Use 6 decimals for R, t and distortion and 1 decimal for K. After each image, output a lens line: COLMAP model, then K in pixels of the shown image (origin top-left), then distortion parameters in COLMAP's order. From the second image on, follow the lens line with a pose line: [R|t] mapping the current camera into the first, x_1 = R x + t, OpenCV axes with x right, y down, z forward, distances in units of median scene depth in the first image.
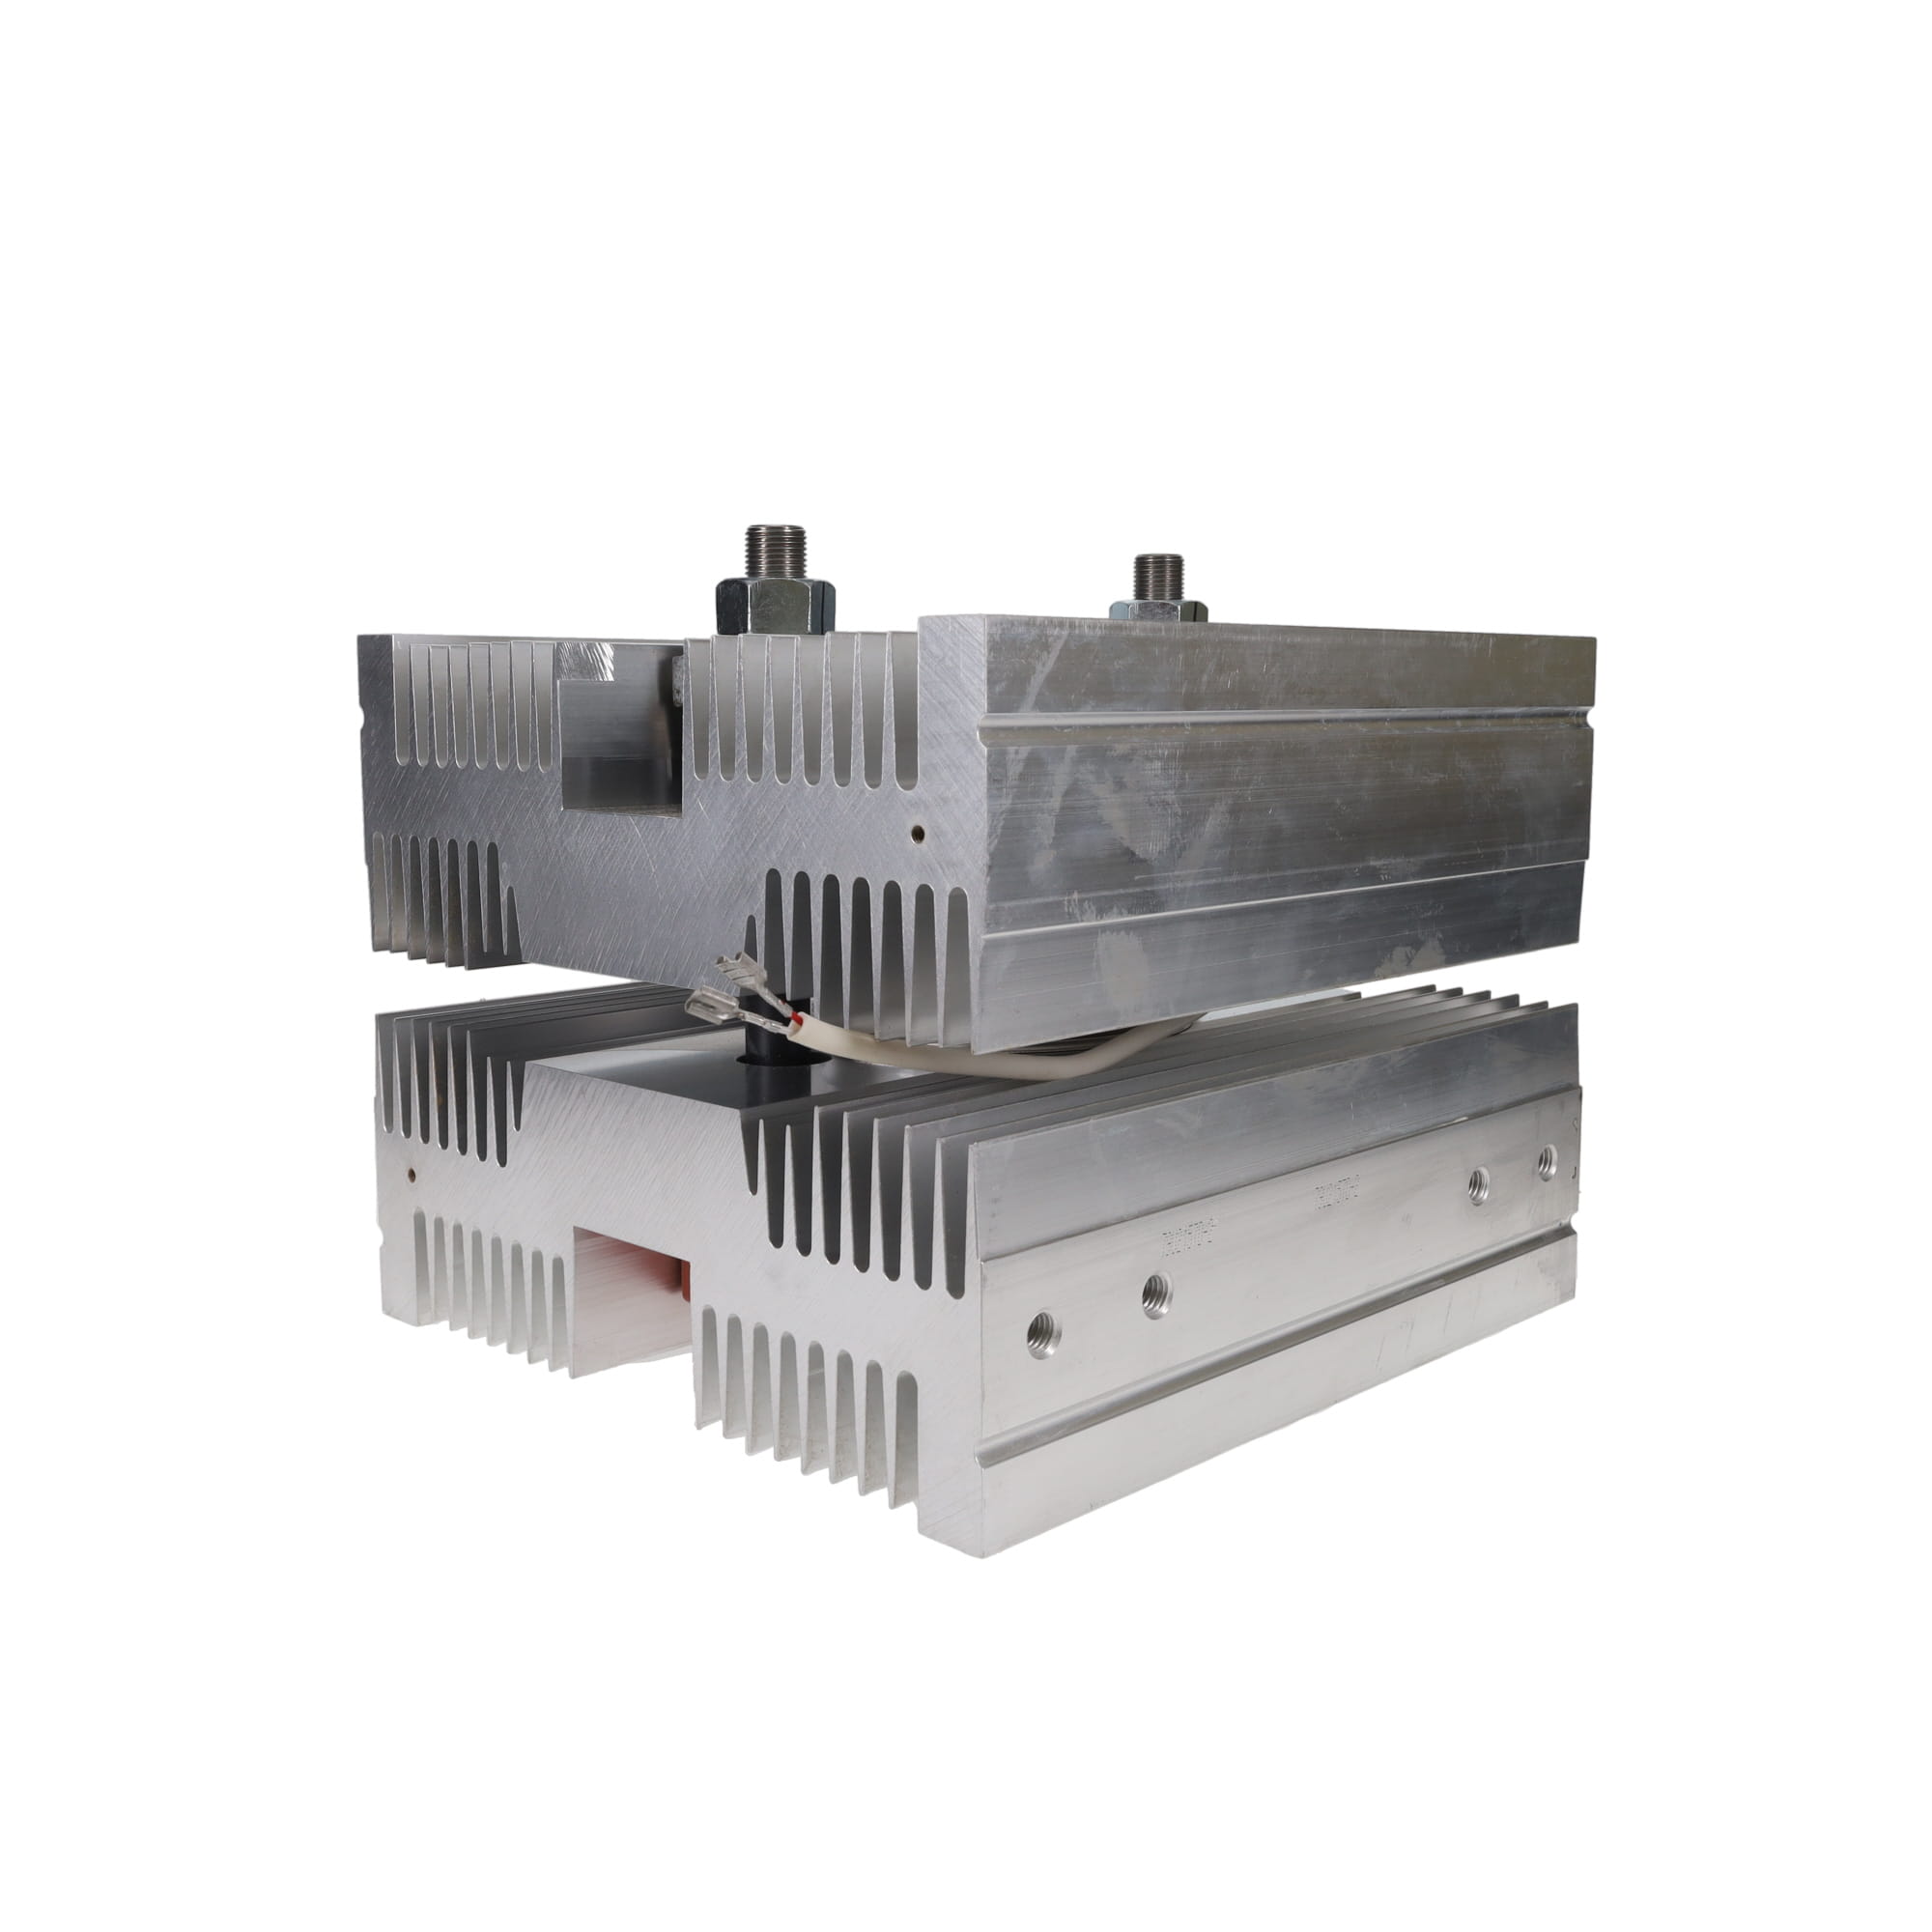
lens RADIAL K [[2038.0, 0, 966.0], [0, 2038.0, 966.0], [0, 0, 1]] dist [0.006071, -0.003557]
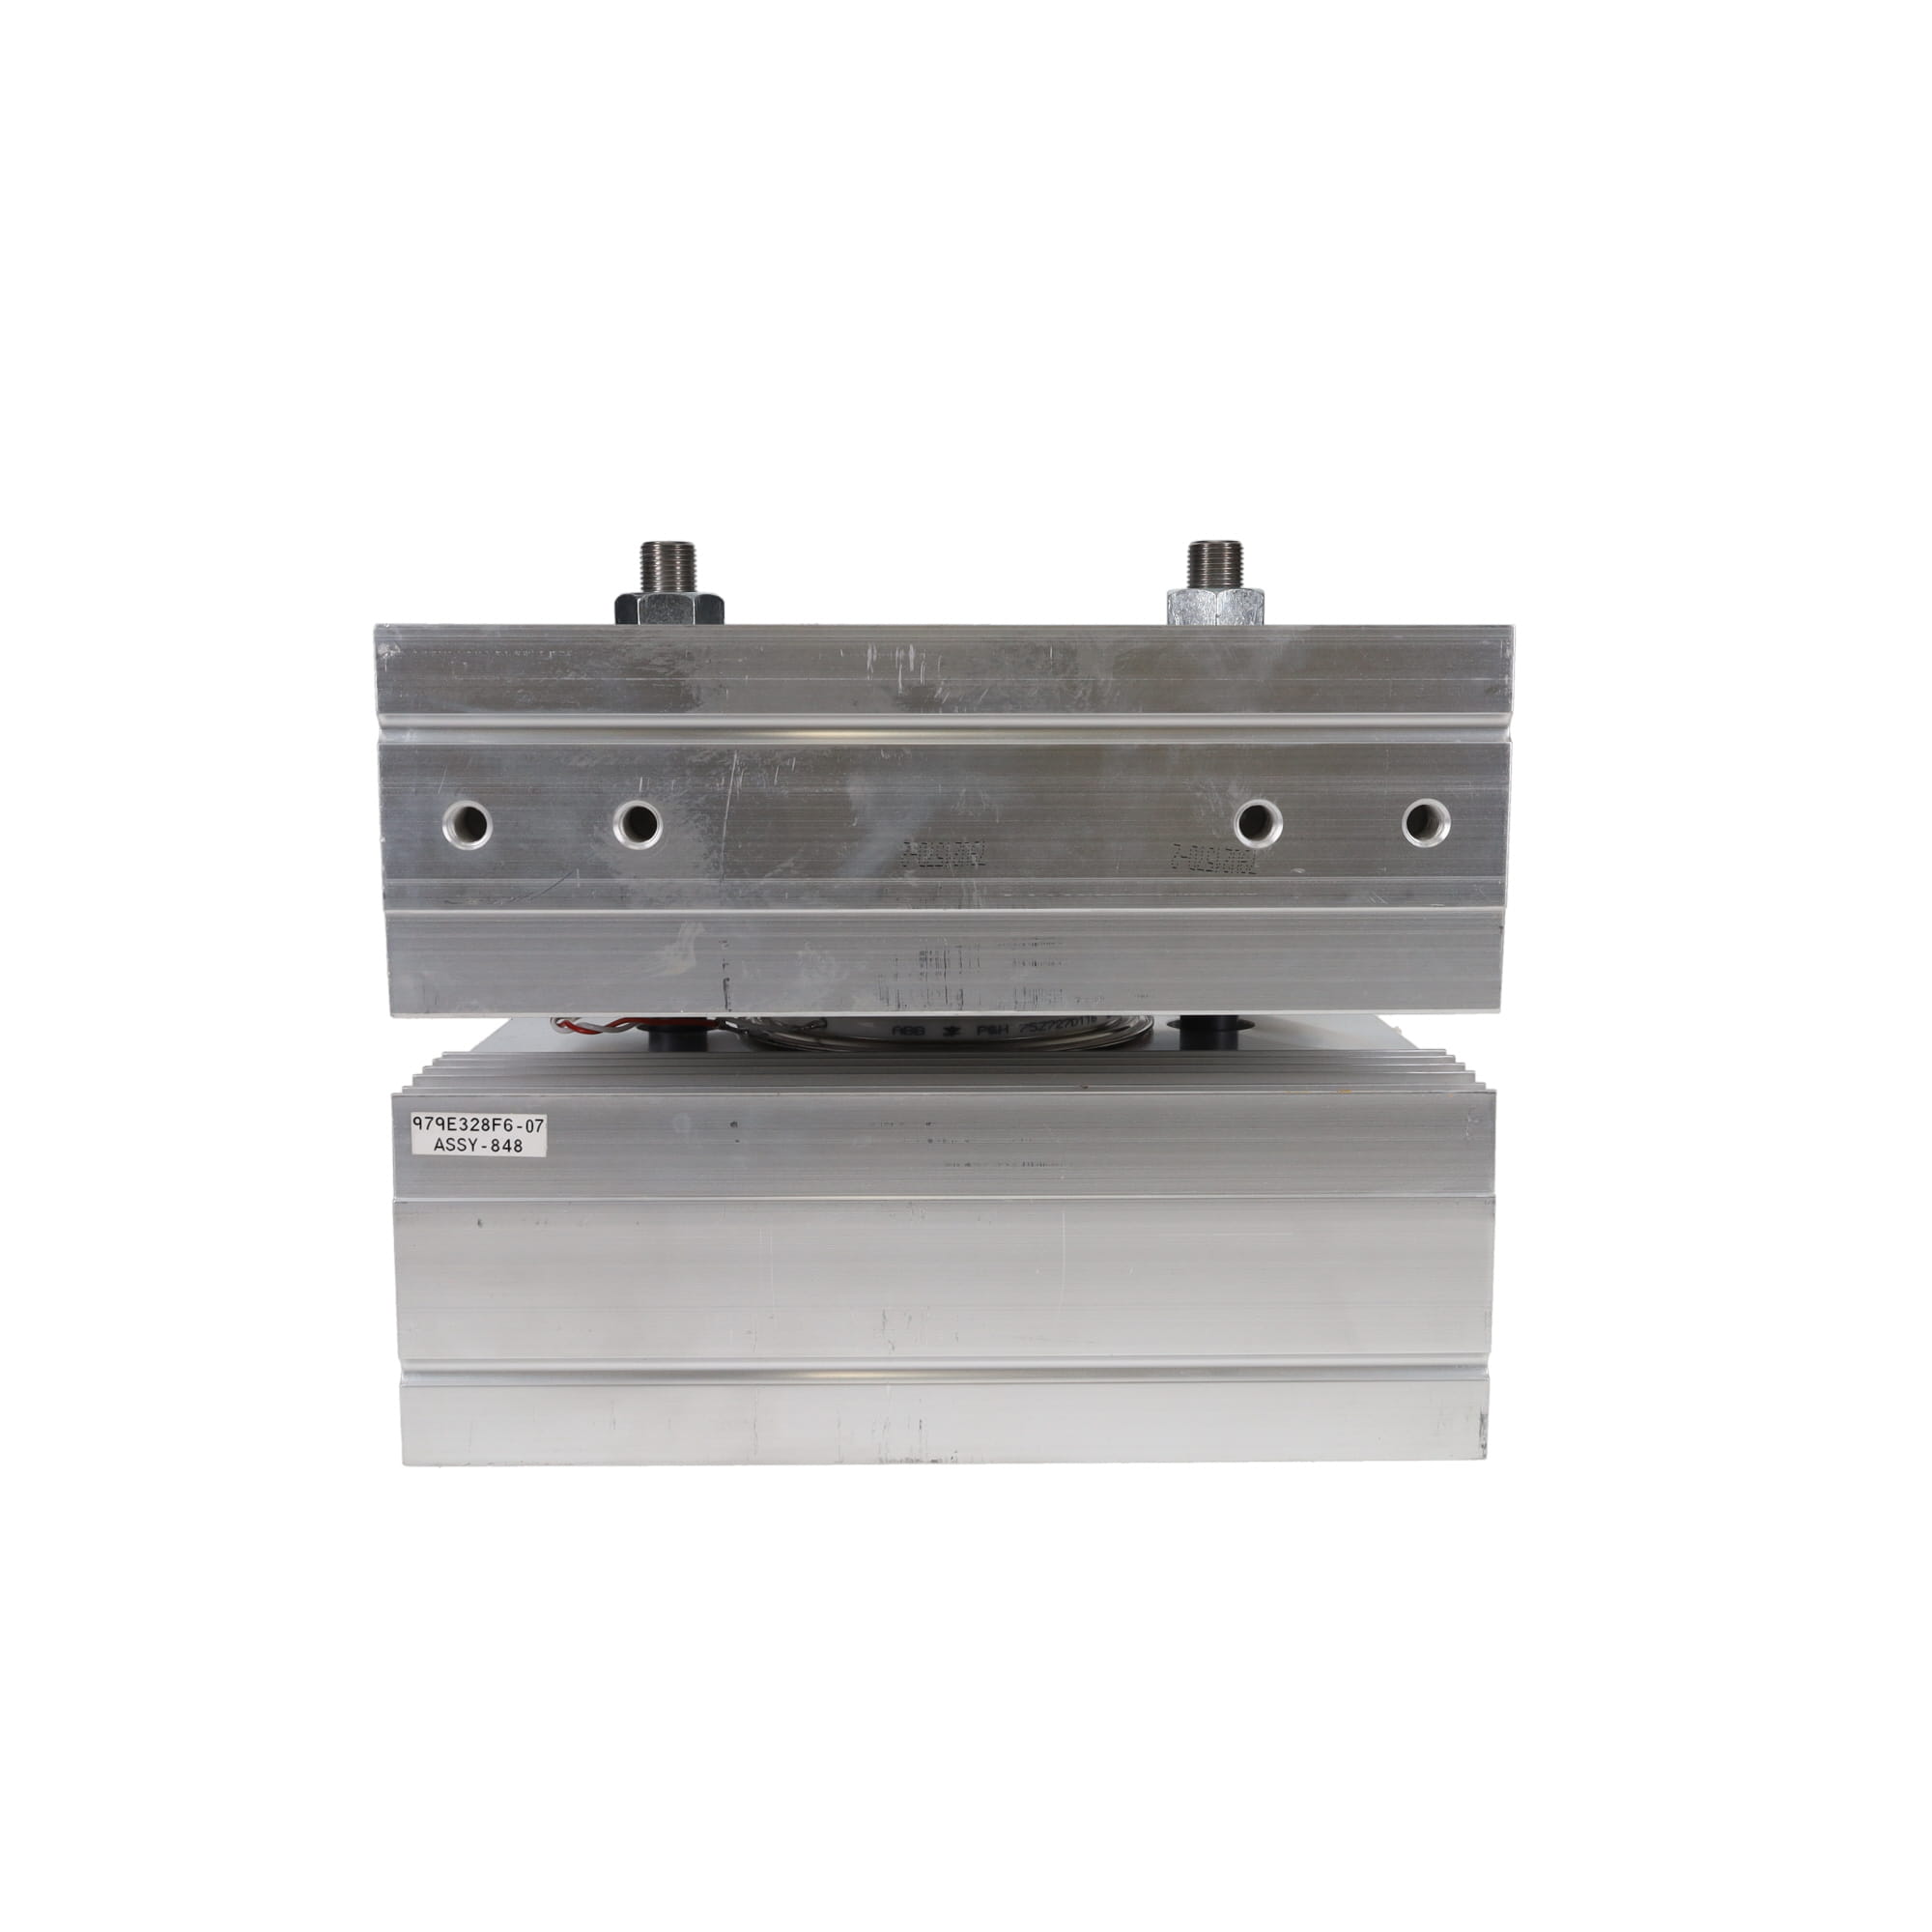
lens RADIAL K [[2038.0, 0, 966.0], [0, 2038.0, 966.0], [0, 0, 1]] dist [0.006071, -0.003557]
pose [[0.702270, 0.097900, -0.705148, 0.874821], [-0.095887, 0.994481, 0.042574, -0.053512], [0.705424, 0.037716, 0.707781, 0.365230]]
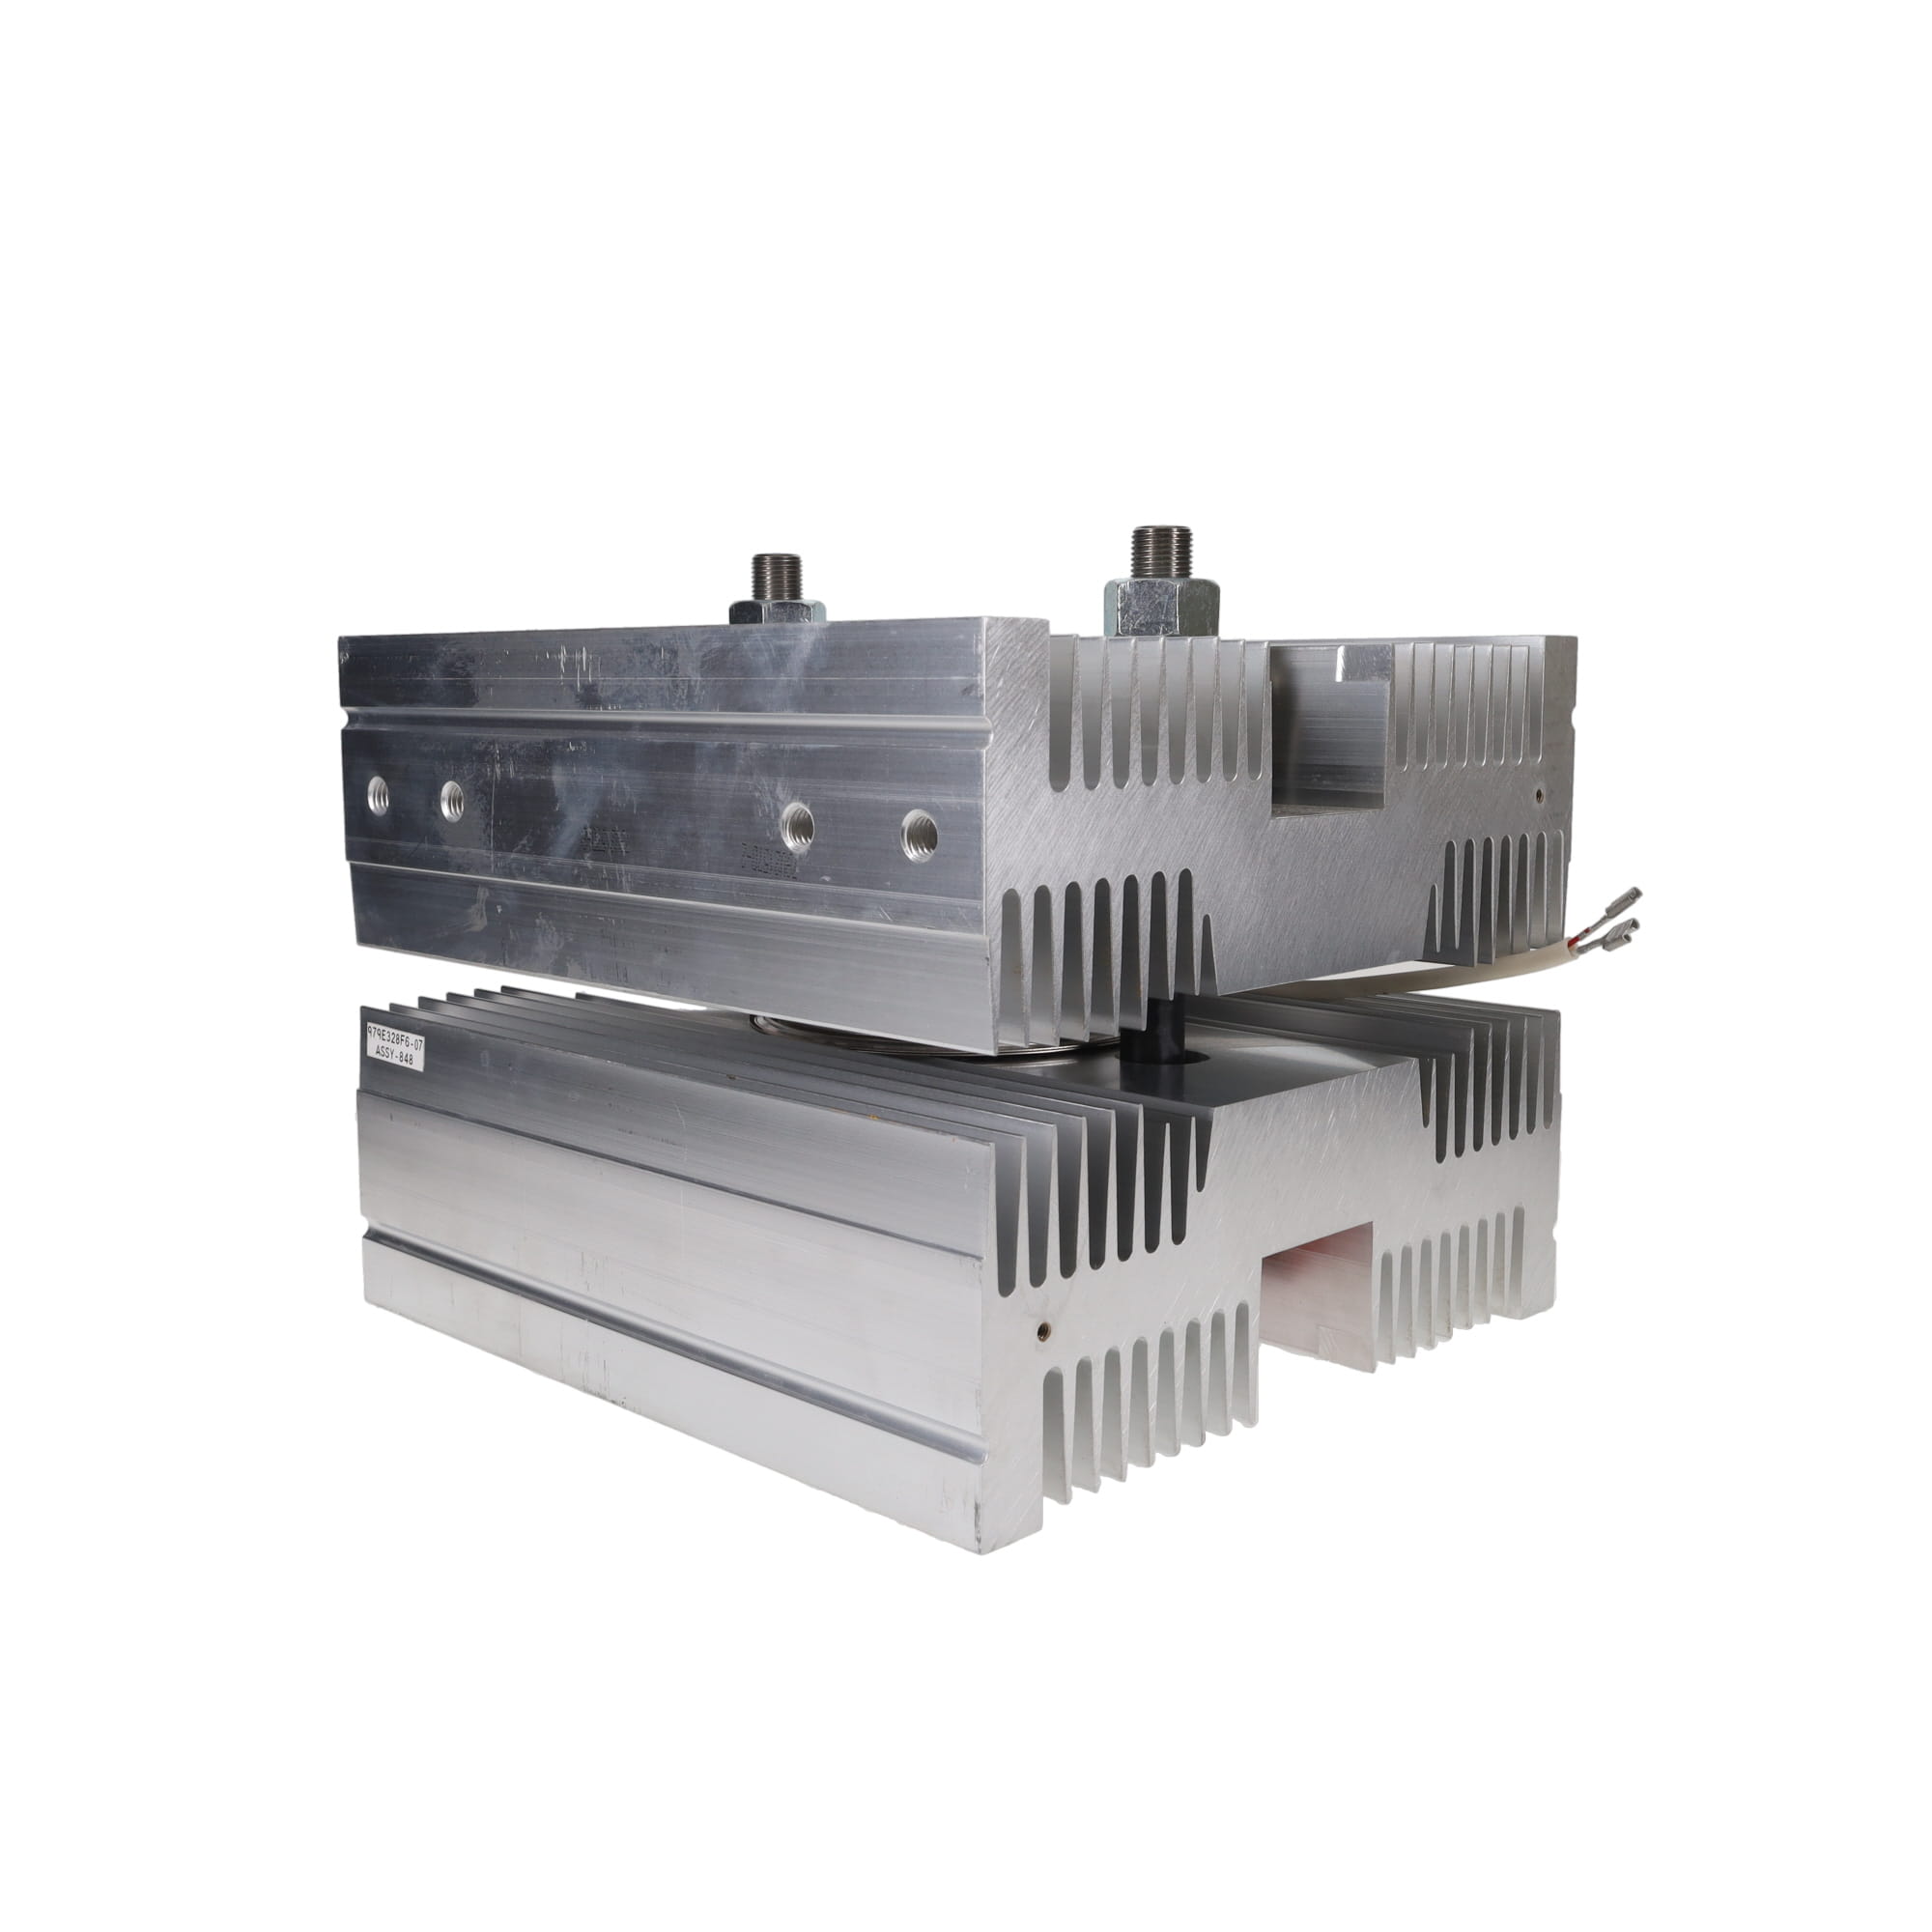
lens RADIAL K [[2038.0, 0, 966.0], [0, 2038.0, 966.0], [0, 0, 1]] dist [0.006071, -0.003557]
pose [[-0.011555, 0.139068, -0.990215, 1.216857], [-0.134182, 0.981109, 0.139355, -0.169778], [0.990889, 0.134480, 0.007323, 1.212137]]
